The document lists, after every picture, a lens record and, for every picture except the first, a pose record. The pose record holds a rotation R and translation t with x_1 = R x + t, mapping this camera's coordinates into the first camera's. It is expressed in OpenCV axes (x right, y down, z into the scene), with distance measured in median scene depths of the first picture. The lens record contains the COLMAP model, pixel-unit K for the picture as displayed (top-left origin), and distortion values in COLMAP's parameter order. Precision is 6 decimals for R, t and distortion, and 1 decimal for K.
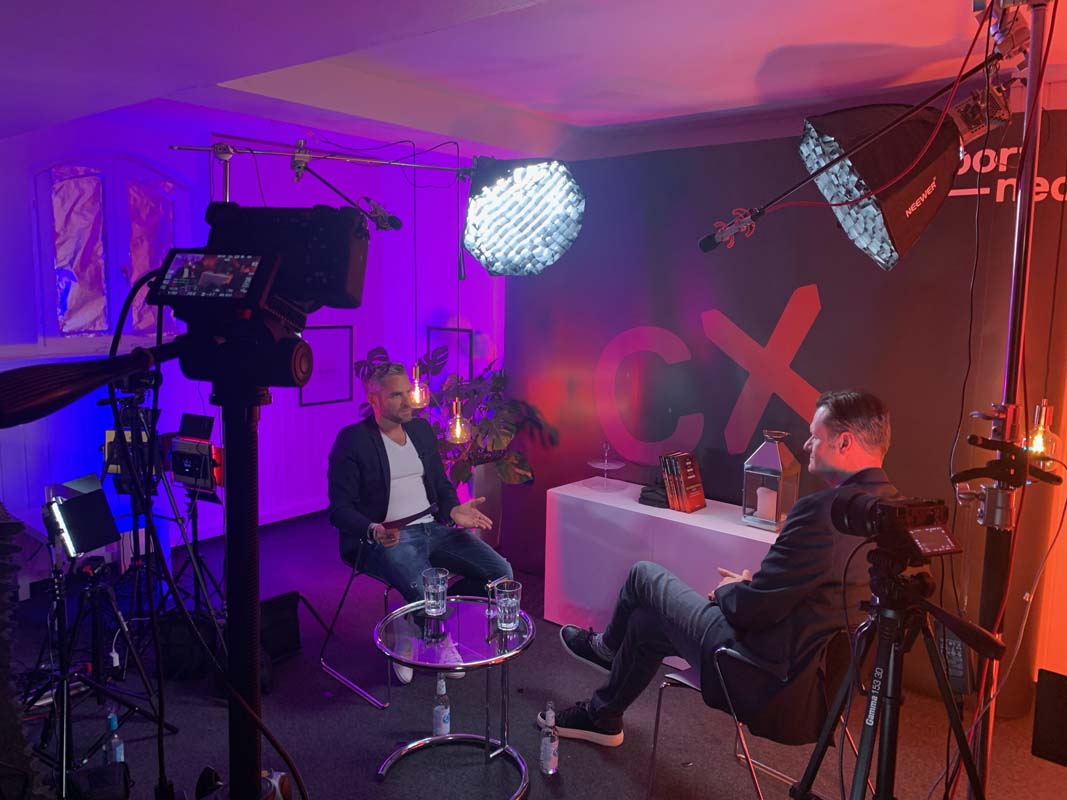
lens RADIAL K [[803.7, 0, 522.2], [0, 803.7, 395.7], [0, 0, 1]] dist [0.004090, -0.002897]
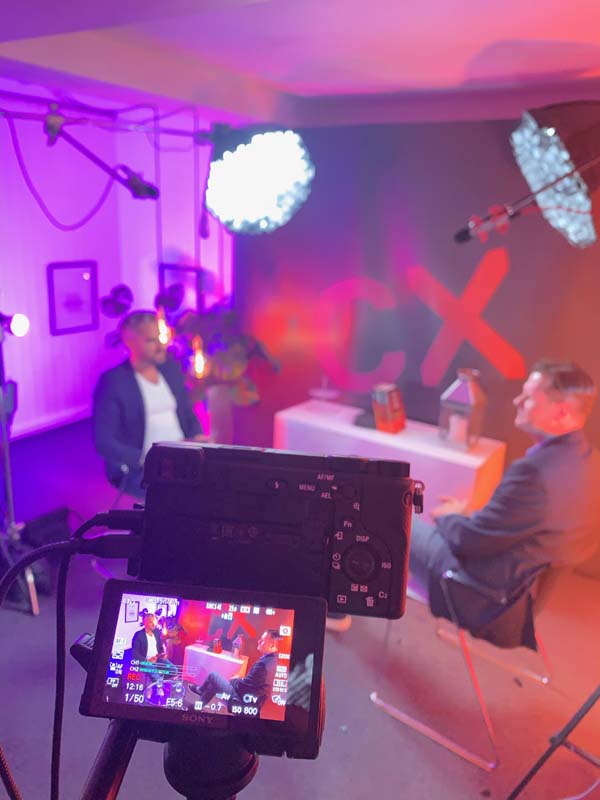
lens RADIAL K [[623.3, 0, 300.0], [0, 623.3, 400.0], [0, 0, 1]] dist [-0.006770, -0.008947]
pose [[0.992206, -0.011106, 0.124116, -0.055807], [-0.008424, 0.987764, 0.155727, -0.057071], [-0.124327, -0.155558, 0.979972, 0.091955]]
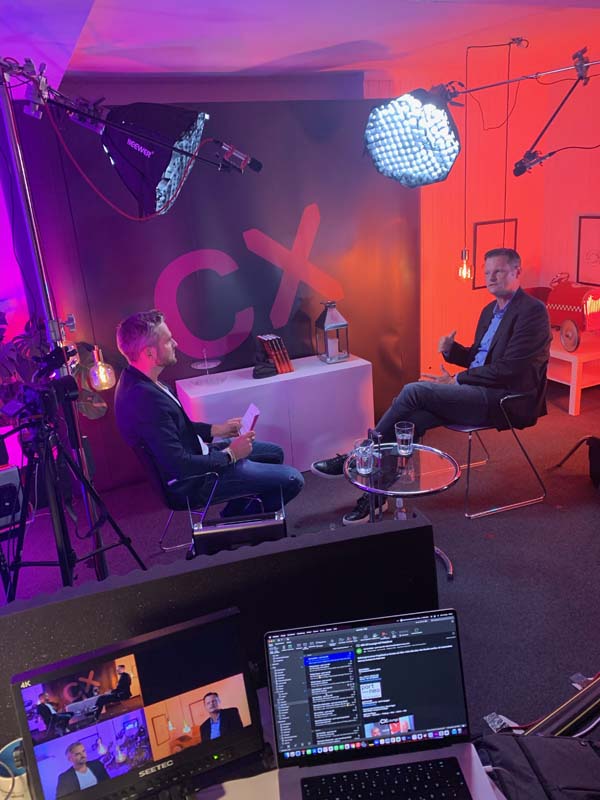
lens RADIAL K [[623.3, 0, 300.0], [0, 623.3, 400.0], [0, 0, 1]] dist [-0.006770, -0.008947]
pose [[0.421060, -0.323881, 0.847237, -0.761284], [0.191003, 0.944791, 0.266249, -0.104740], [-0.886694, 0.049718, 0.459675, 0.487070]]
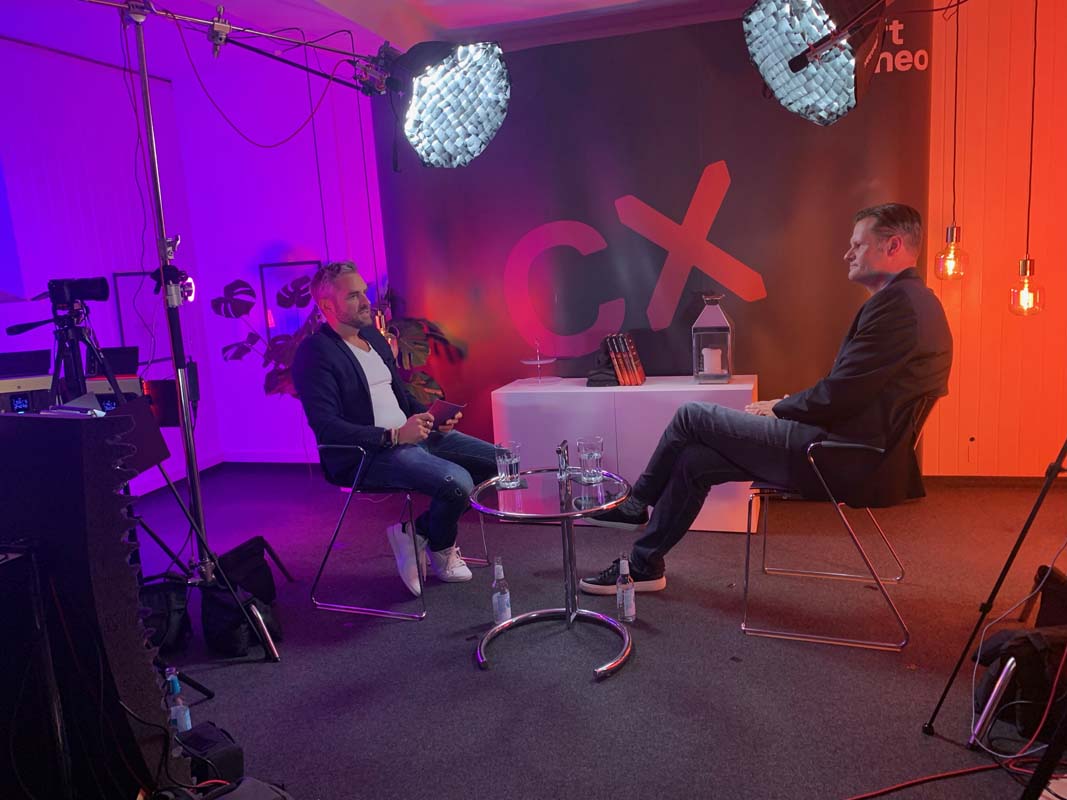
lens RADIAL K [[807.8, 0, 533.5], [0, 807.8, 400.0], [0, 0, 1]] dist [0.059142, -0.083249]
pose [[0.914333, -0.141073, 0.379596, -0.337882], [0.131146, 0.989997, 0.052030, 0.092474], [-0.383138, 0.002210, 0.923688, 0.066684]]
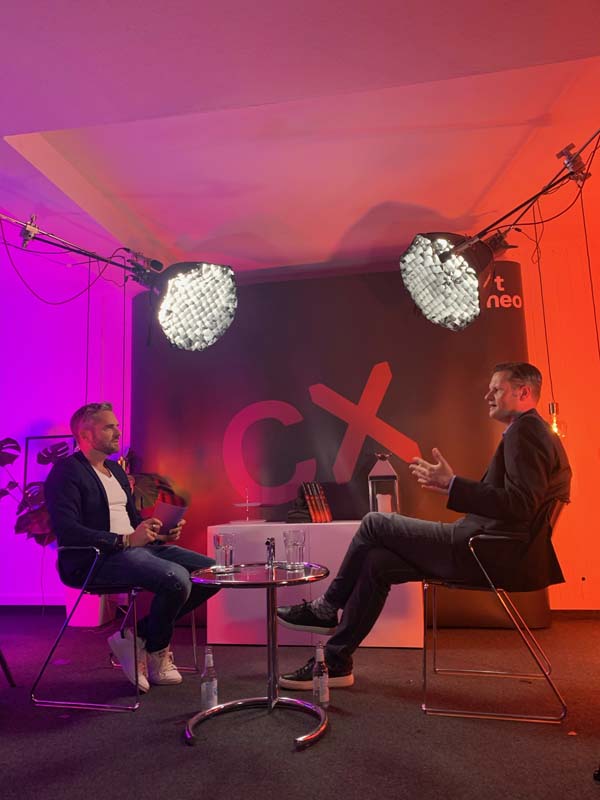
lens RADIAL K [[605.7, 0, 300.0], [0, 605.7, 400.0], [0, 0, 1]] dist [0.059142, -0.083249]
pose [[0.869401, 0.035305, 0.492845, -0.346119], [0.107245, 0.960183, -0.257967, 0.209018], [-0.482328, 0.277132, 0.830998, 0.128477]]
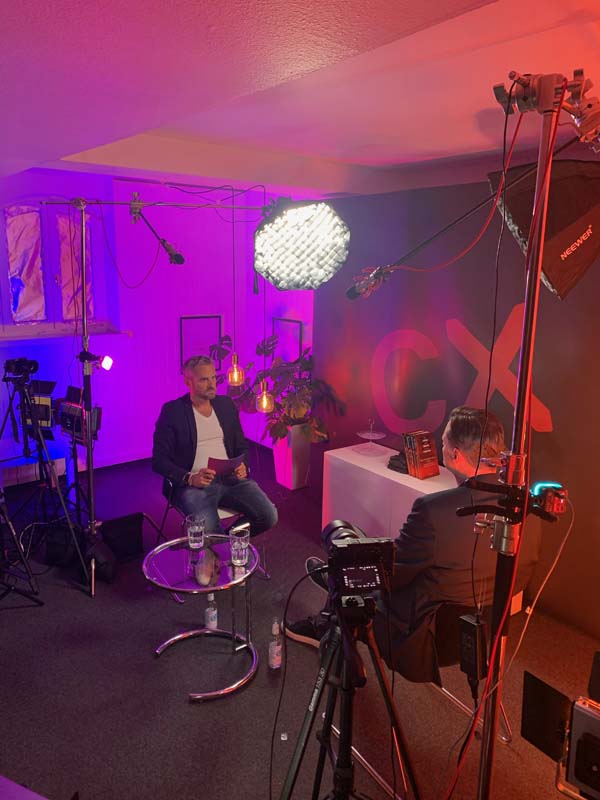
lens RADIAL K [[602.6, 0, 284.8], [0, 602.6, 398.0], [0, 0, 1]] dist [0.004090, -0.002897]
pose [[0.977674, 0.042824, -0.205718, 0.188651], [-0.026468, 0.996313, 0.081613, -0.057007], [0.208454, -0.074346, 0.975202, 0.026003]]
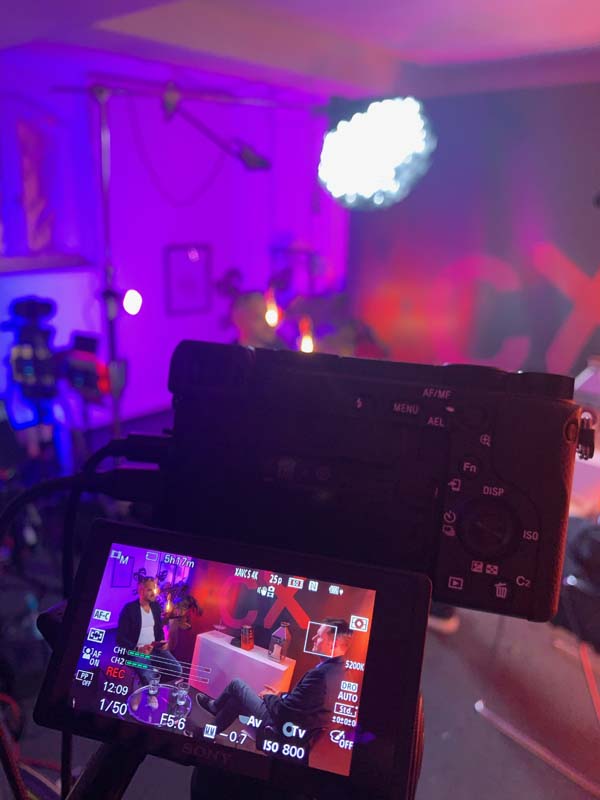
lens RADIAL K [[631.6, 0, 300.0], [0, 631.6, 400.0], [0, 0, 1]] dist [0.001165, -0.039729]
pose [[0.998501, 0.021928, -0.050148, -0.051696], [-0.012955, 0.984886, 0.172719, -0.044201], [0.053178, -0.171810, 0.983694, 0.114572]]
